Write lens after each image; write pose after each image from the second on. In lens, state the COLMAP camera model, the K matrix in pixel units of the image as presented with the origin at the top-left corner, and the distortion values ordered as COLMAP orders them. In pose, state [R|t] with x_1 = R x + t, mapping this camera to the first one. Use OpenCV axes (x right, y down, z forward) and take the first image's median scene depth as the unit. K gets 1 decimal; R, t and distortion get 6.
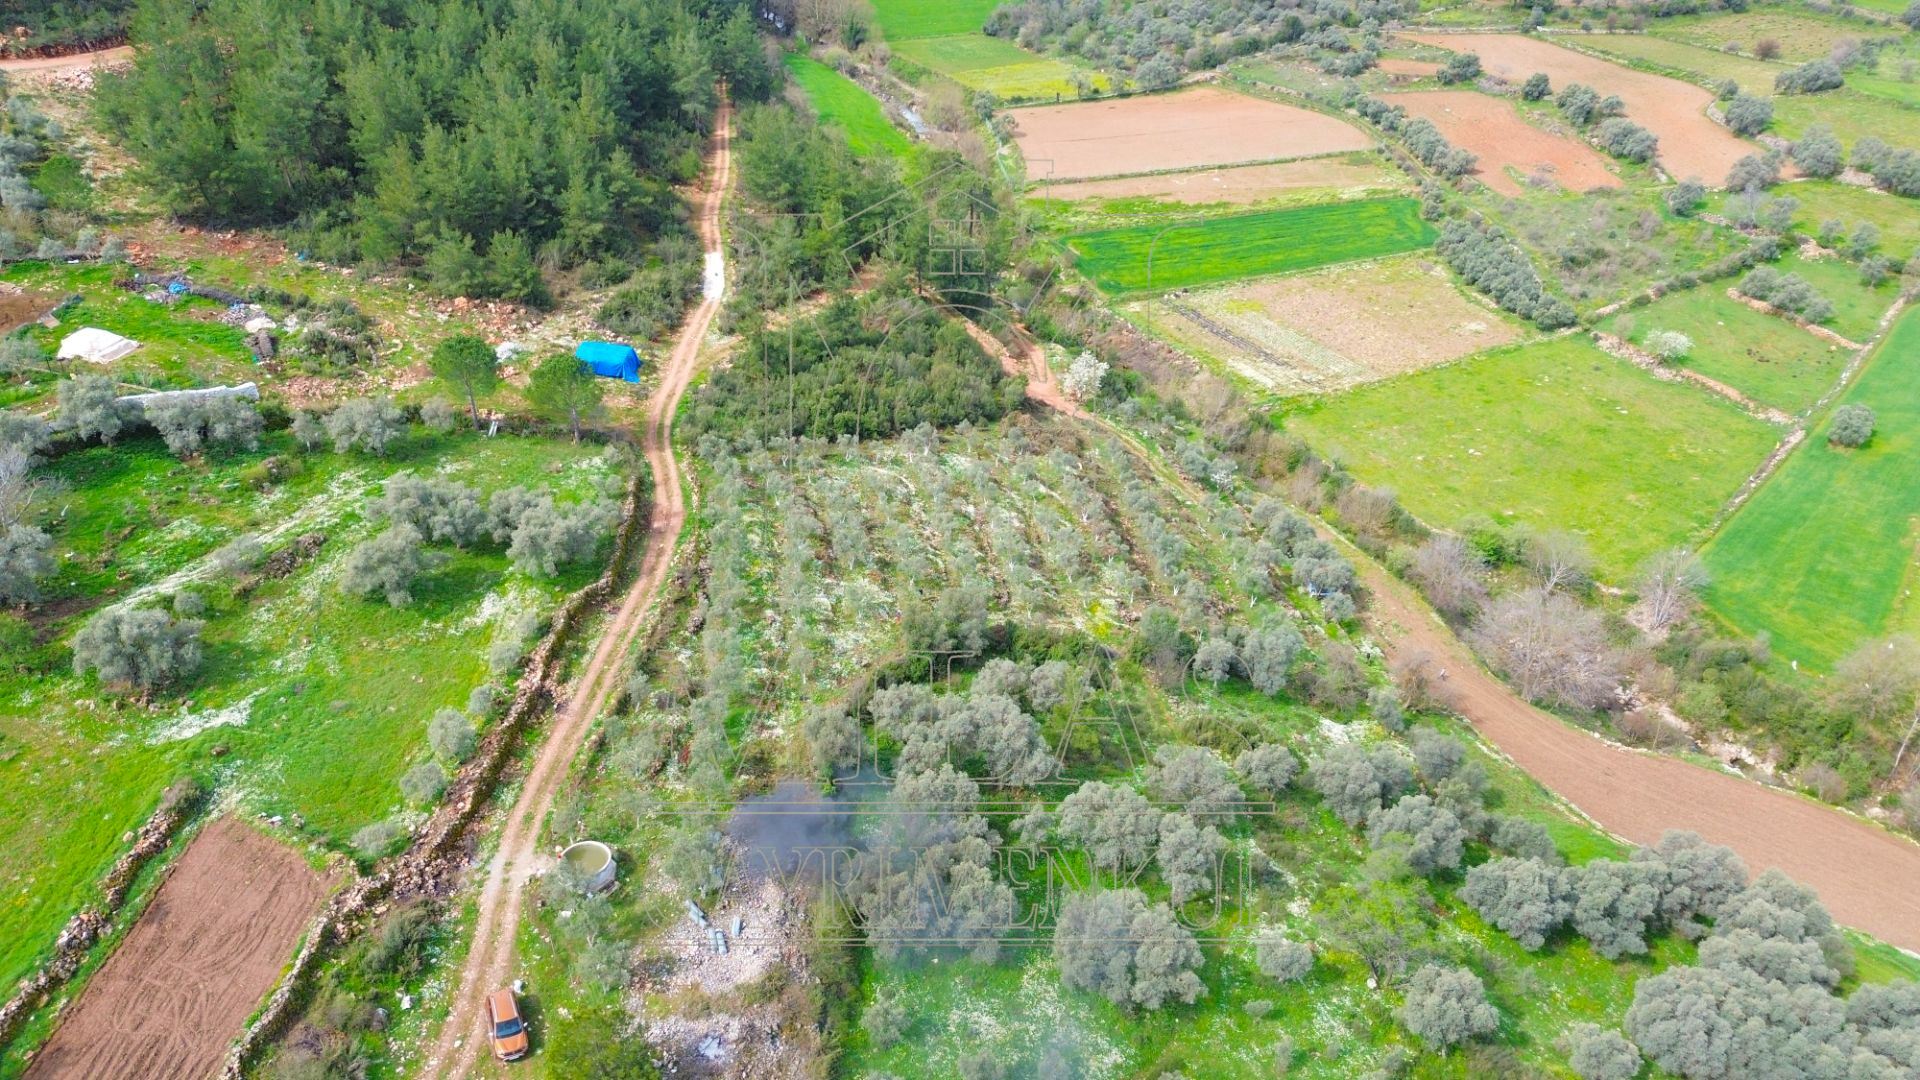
lens RADIAL K [[1358.7, 0, 960.0], [0, 1358.7, 540.0], [0, 0, 1]] dist [0.073830, -0.083418]
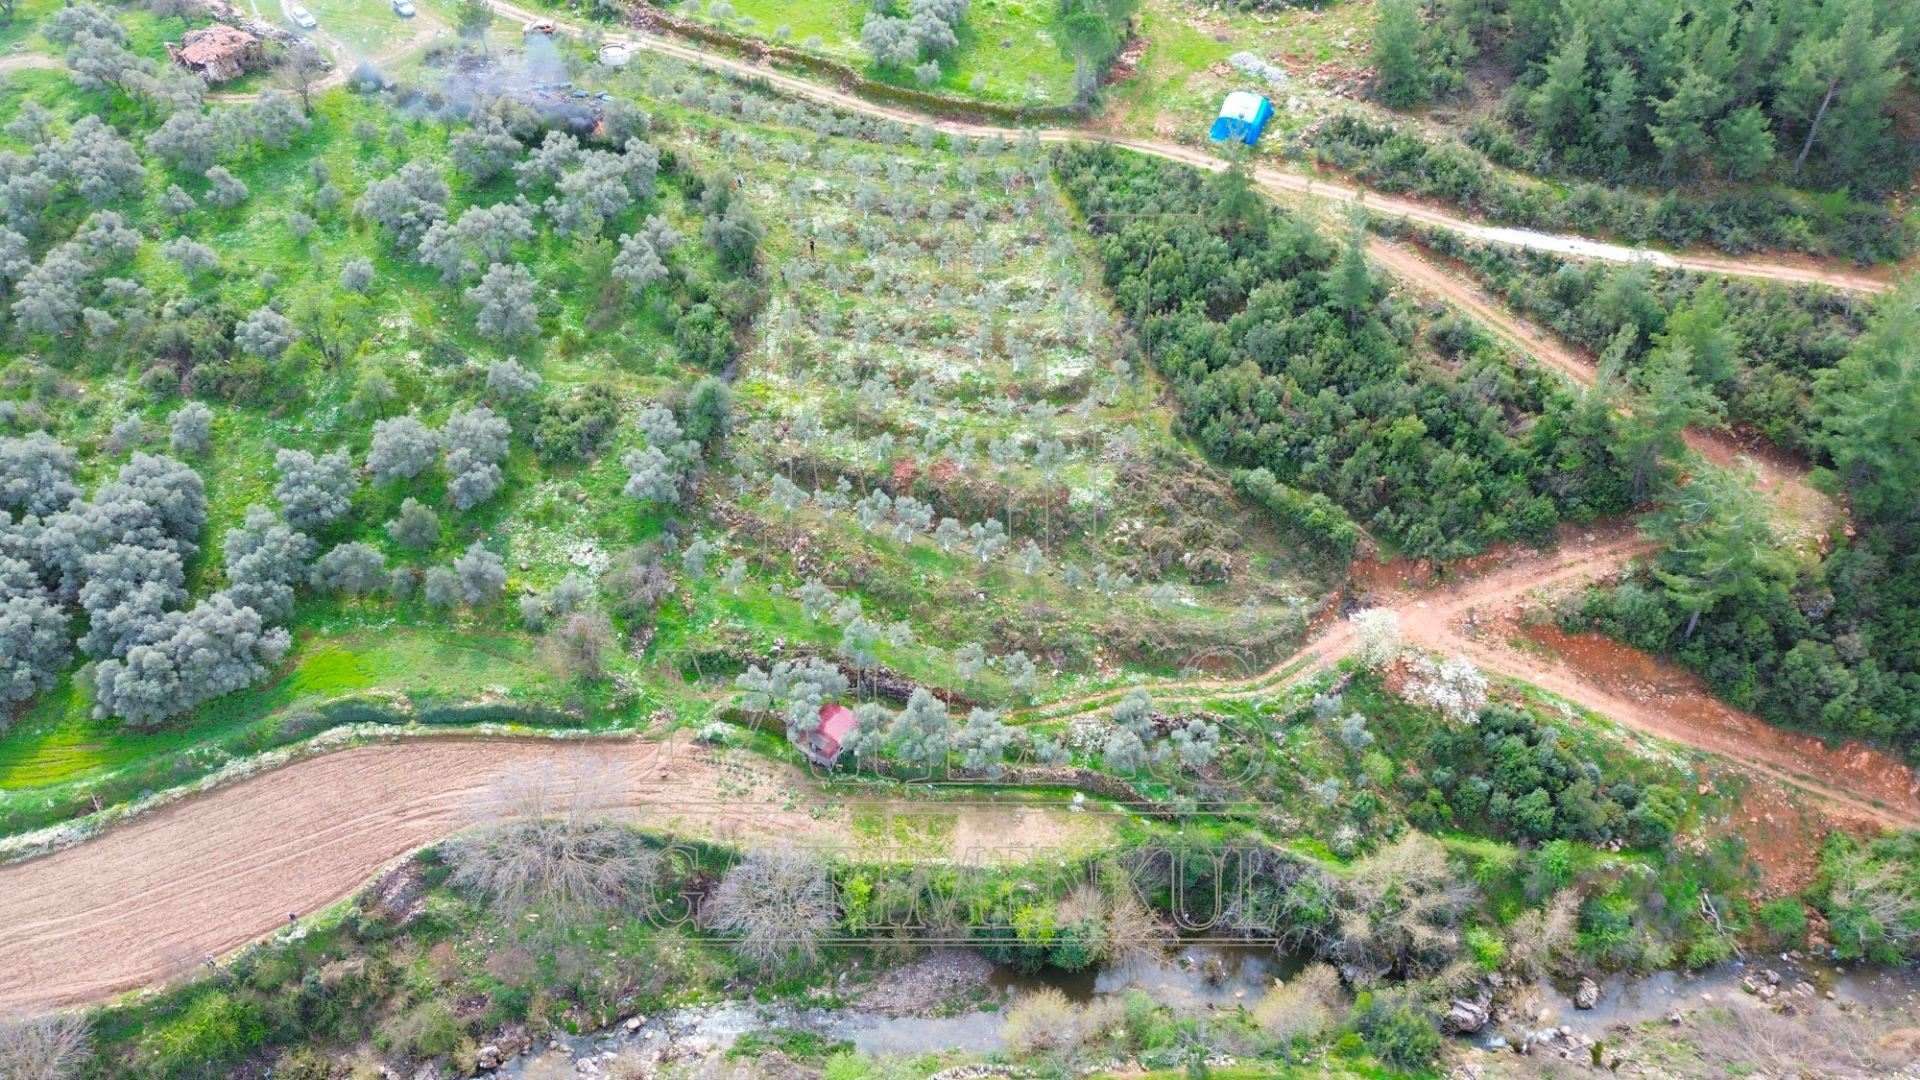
lens RADIAL K [[1358.7, 0, 960.0], [0, 1358.7, 540.0], [0, 0, 1]] dist [0.073830, -0.083418]
pose [[-0.450642, 0.599659, -0.661310, 0.617600], [-0.460227, 0.478700, 0.747689, -0.569700], [0.764927, 0.641292, 0.060257, 0.859193]]
